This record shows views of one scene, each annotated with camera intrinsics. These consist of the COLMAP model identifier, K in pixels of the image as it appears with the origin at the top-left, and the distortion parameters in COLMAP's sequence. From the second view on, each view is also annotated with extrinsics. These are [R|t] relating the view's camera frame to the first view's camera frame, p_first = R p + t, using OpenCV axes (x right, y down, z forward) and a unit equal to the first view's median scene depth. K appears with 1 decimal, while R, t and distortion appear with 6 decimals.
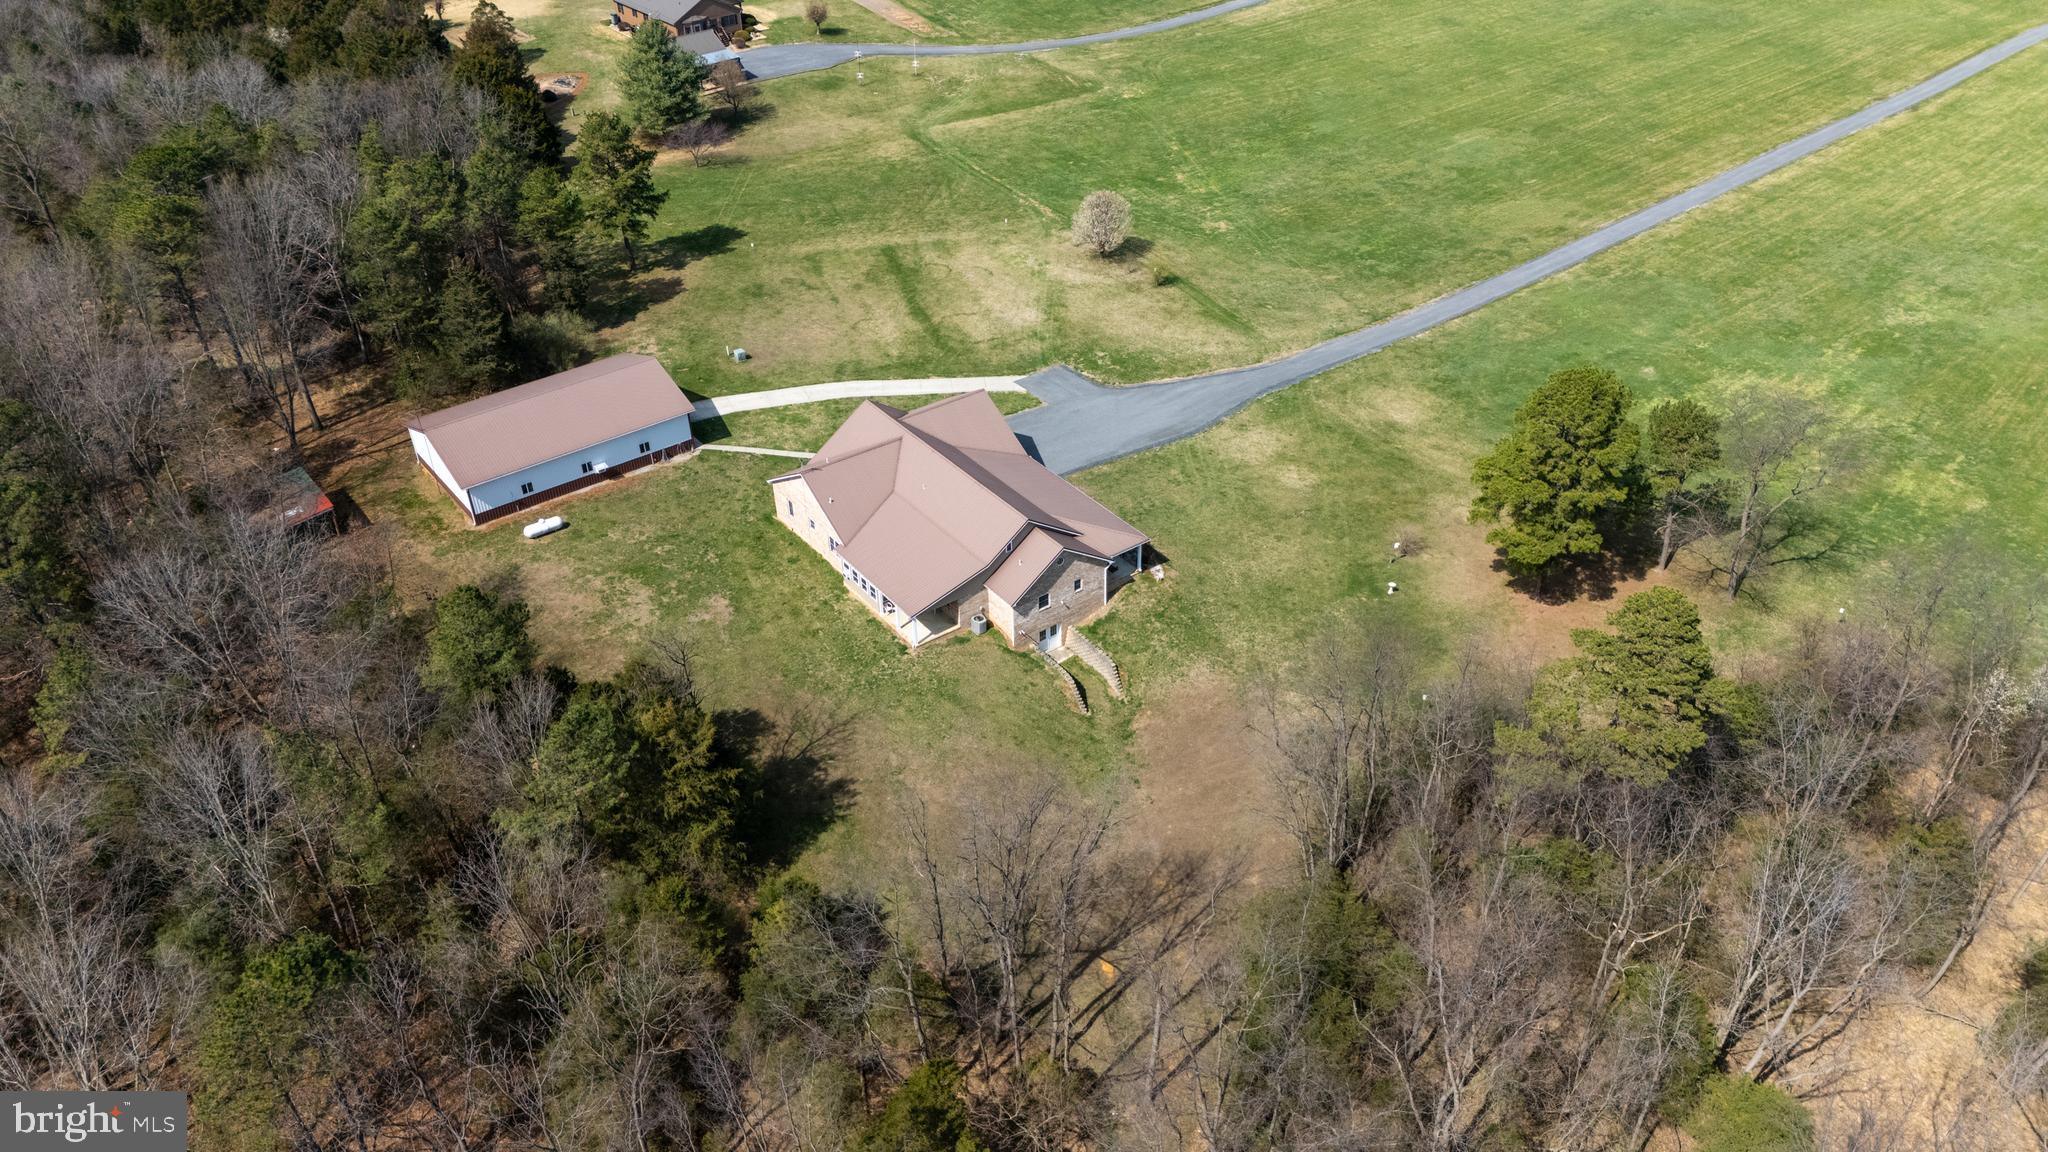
lens RADIAL K [[1502.1, 0, 1024.0], [0, 1502.1, 576.0], [0, 0, 1]] dist [0.091265, -0.100638]
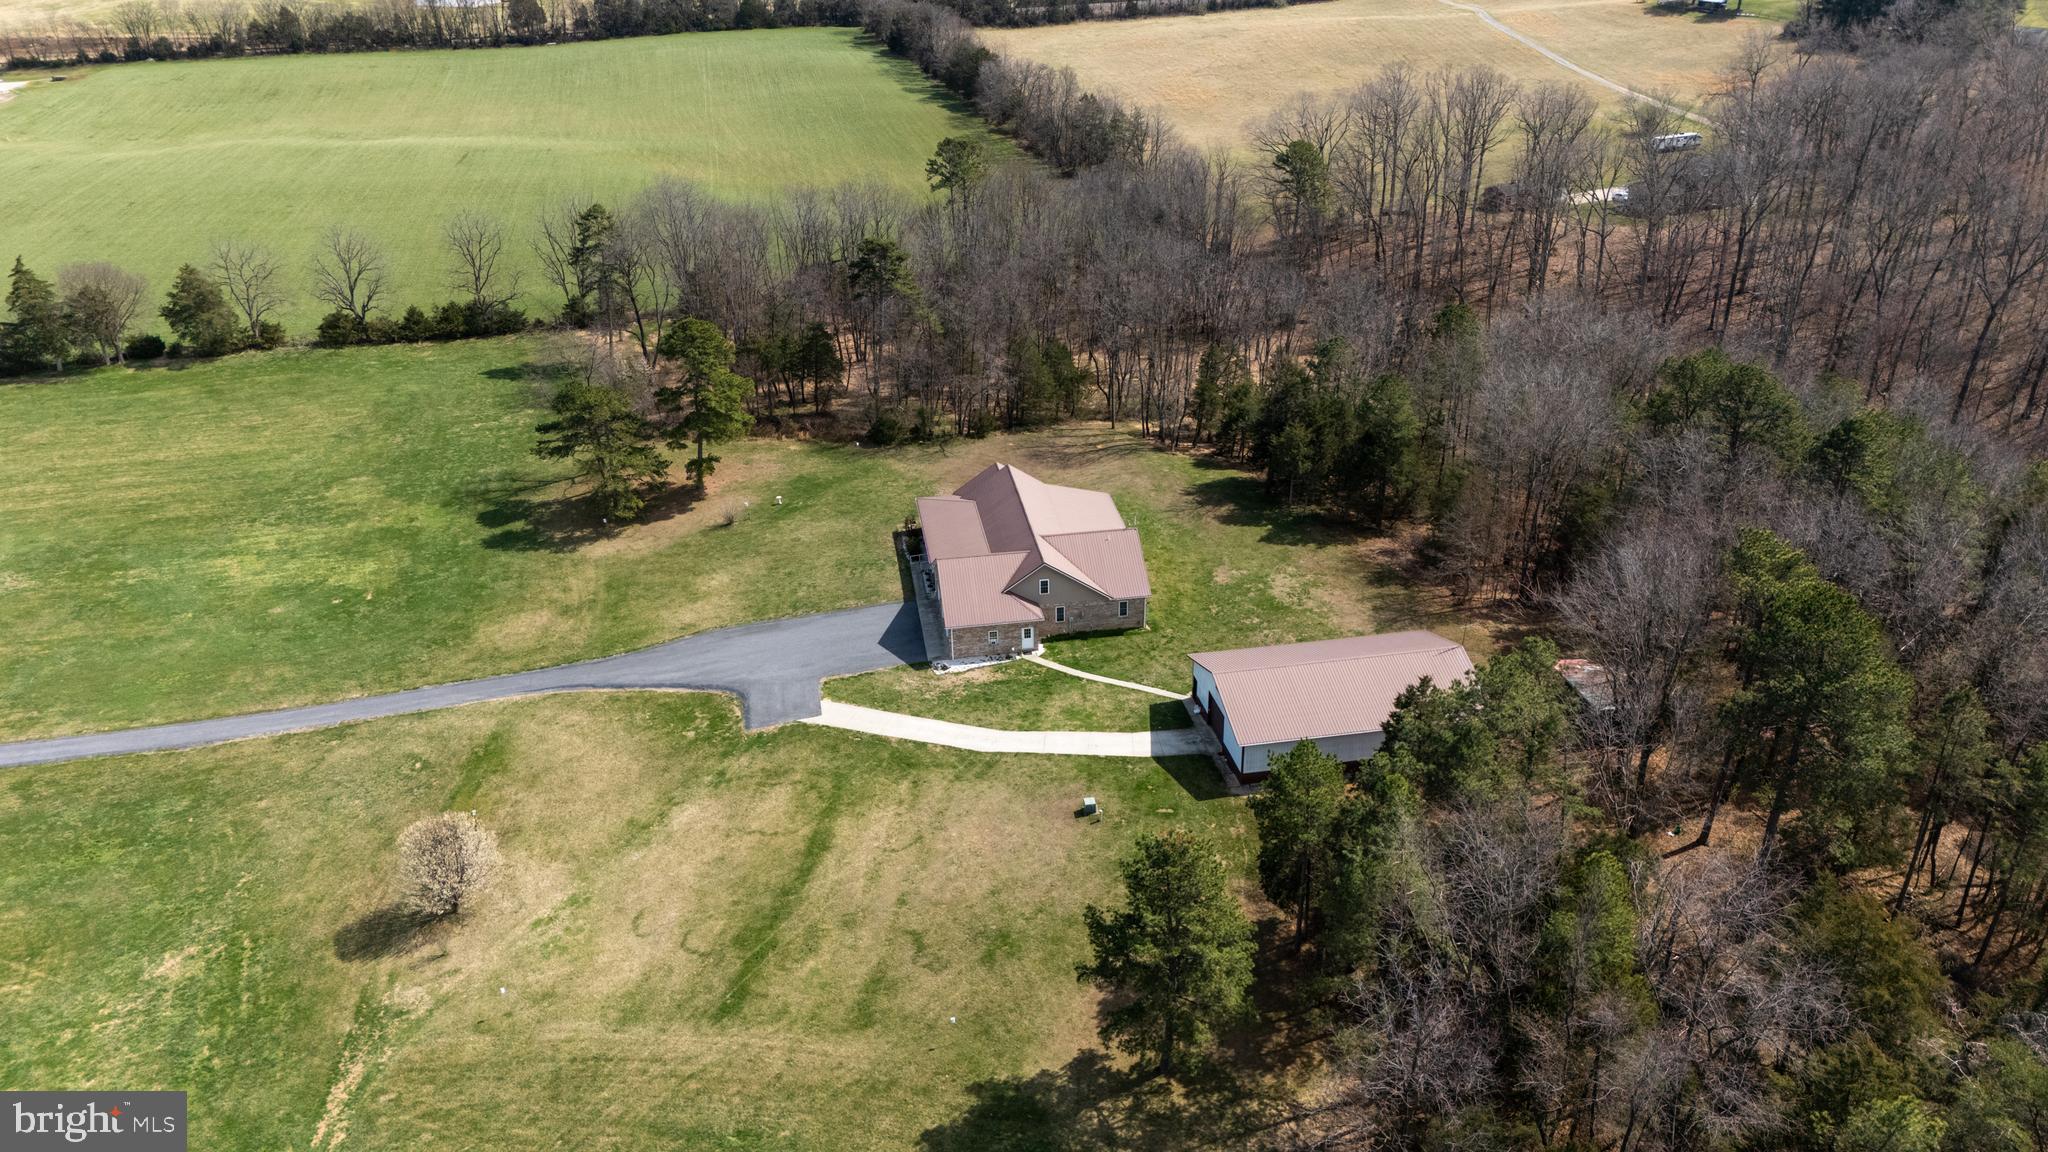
lens RADIAL K [[1502.1, 0, 1024.0], [0, 1502.1, 576.0], [0, 0, 1]] dist [0.091265, -0.100638]
pose [[-0.889548, -0.173864, 0.422464, -0.489151], [0.292380, 0.493883, 0.818898, -0.890605], [-0.351025, 0.851969, -0.388498, 1.282917]]
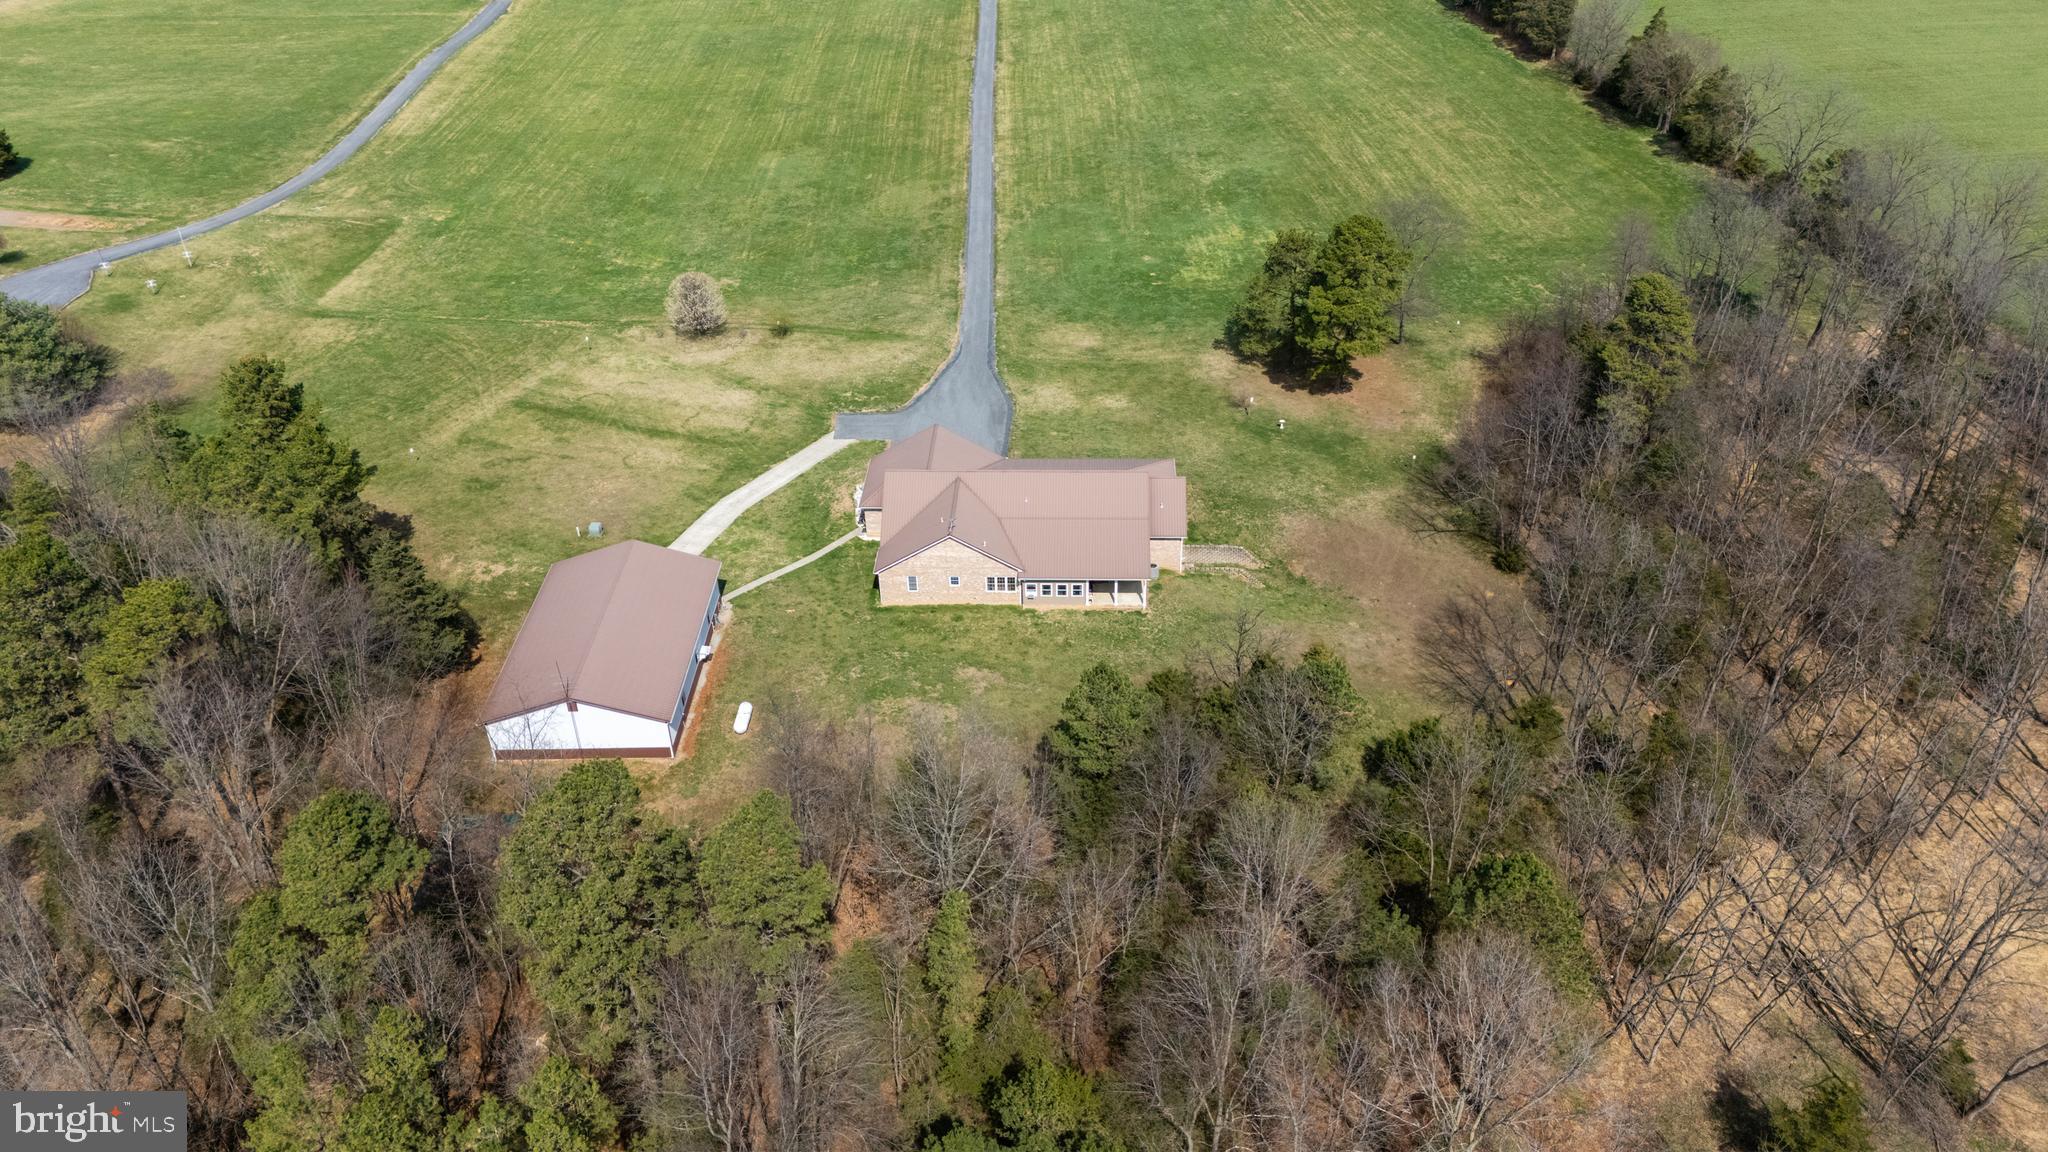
lens RADIAL K [[1502.1, 0, 1024.0], [0, 1502.1, 576.0], [0, 0, 1]] dist [0.091265, -0.100638]
pose [[0.617287, -0.435756, 0.655037, -0.687555], [0.459133, 0.875640, 0.149837, -0.148444], [-0.638869, 0.208257, 0.740591, 0.157548]]
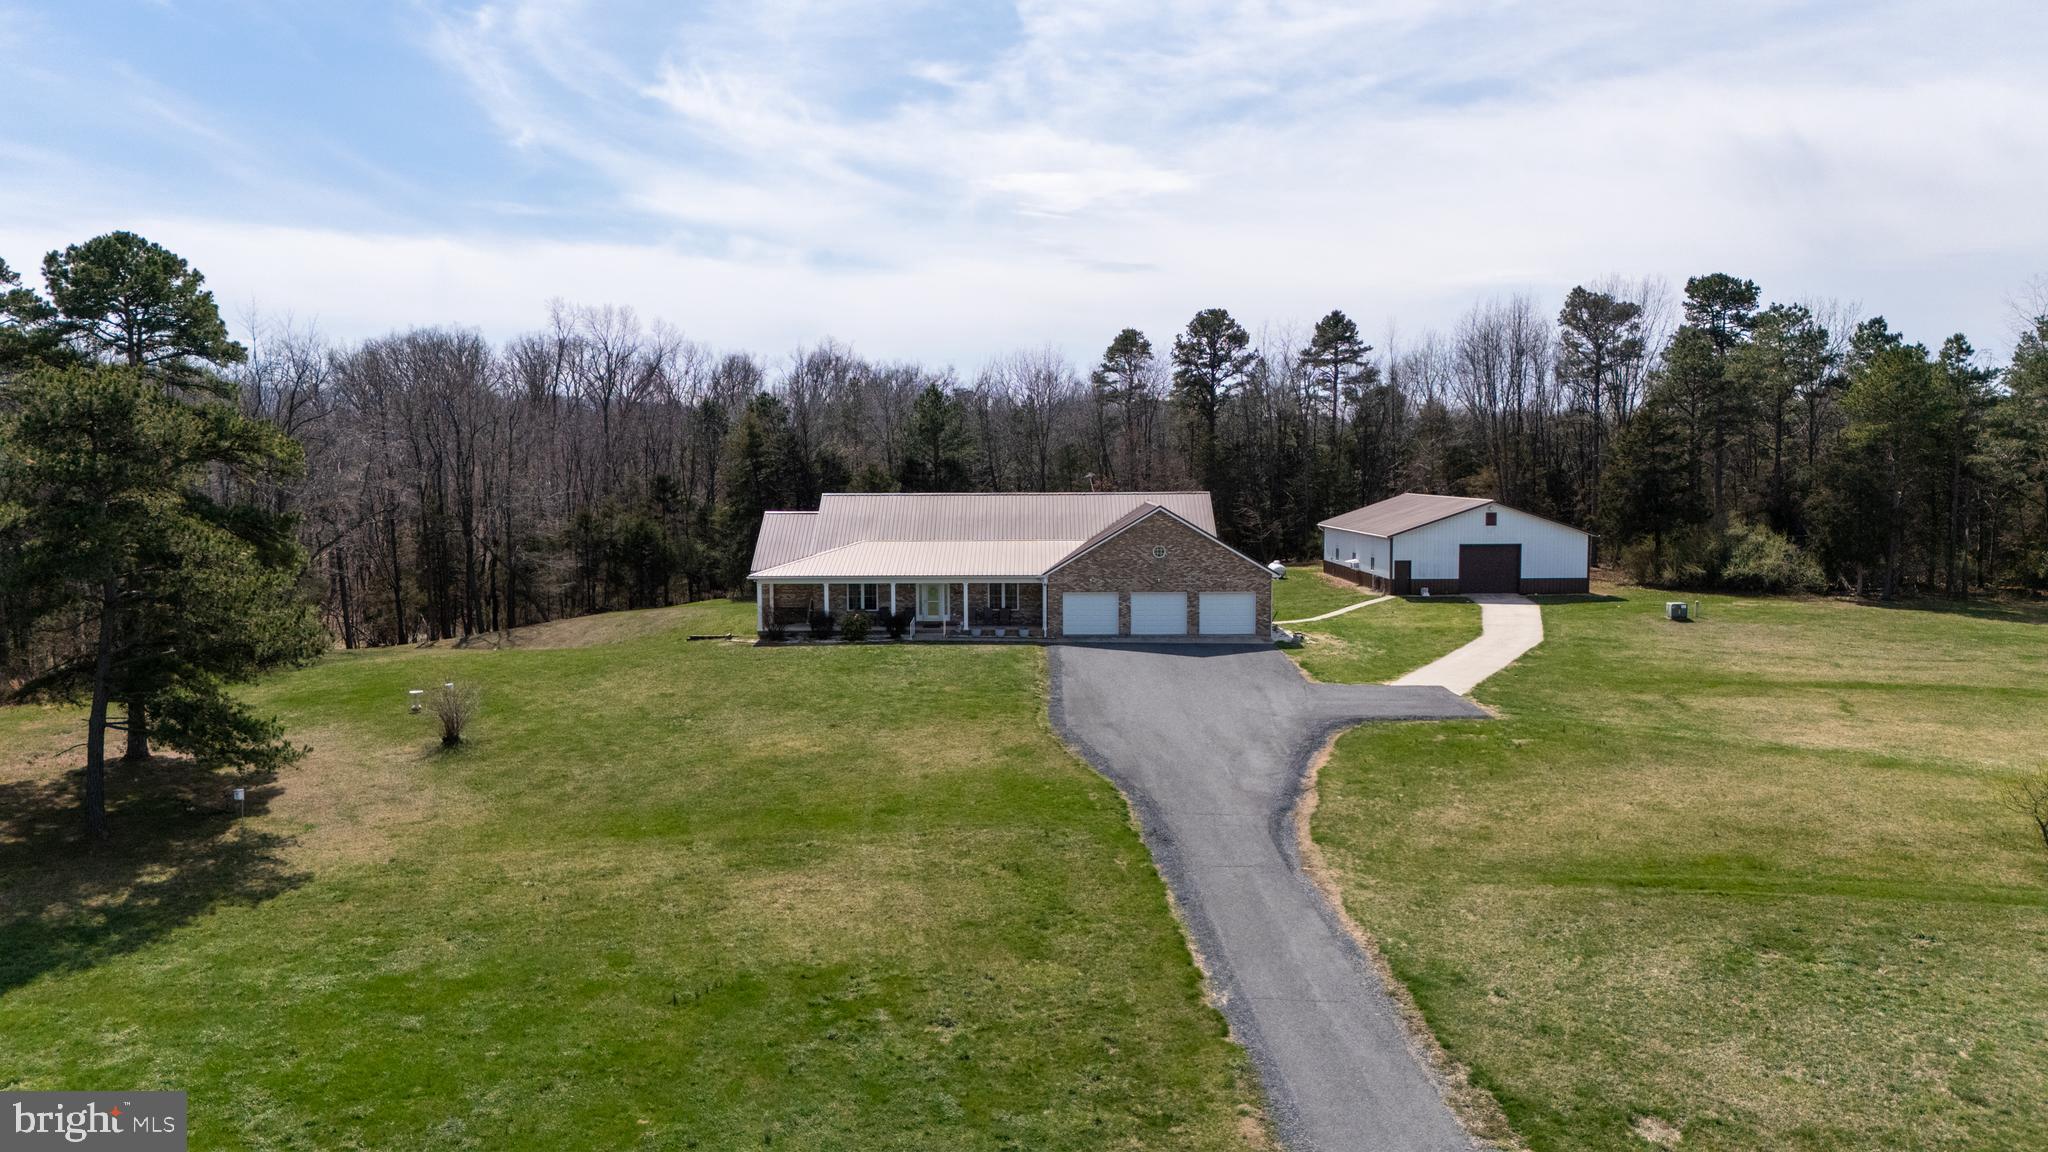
lens RADIAL K [[1544.3, 0, 1024.0], [0, 1544.3, 576.0], [0, 0, 1]] dist [0.099524, -0.108079]
pose [[-0.589077, 0.086912, -0.803389, 0.484529], [-0.449124, 0.791284, 0.414918, -0.315365], [0.671771, 0.605240, -0.427093, 1.148730]]
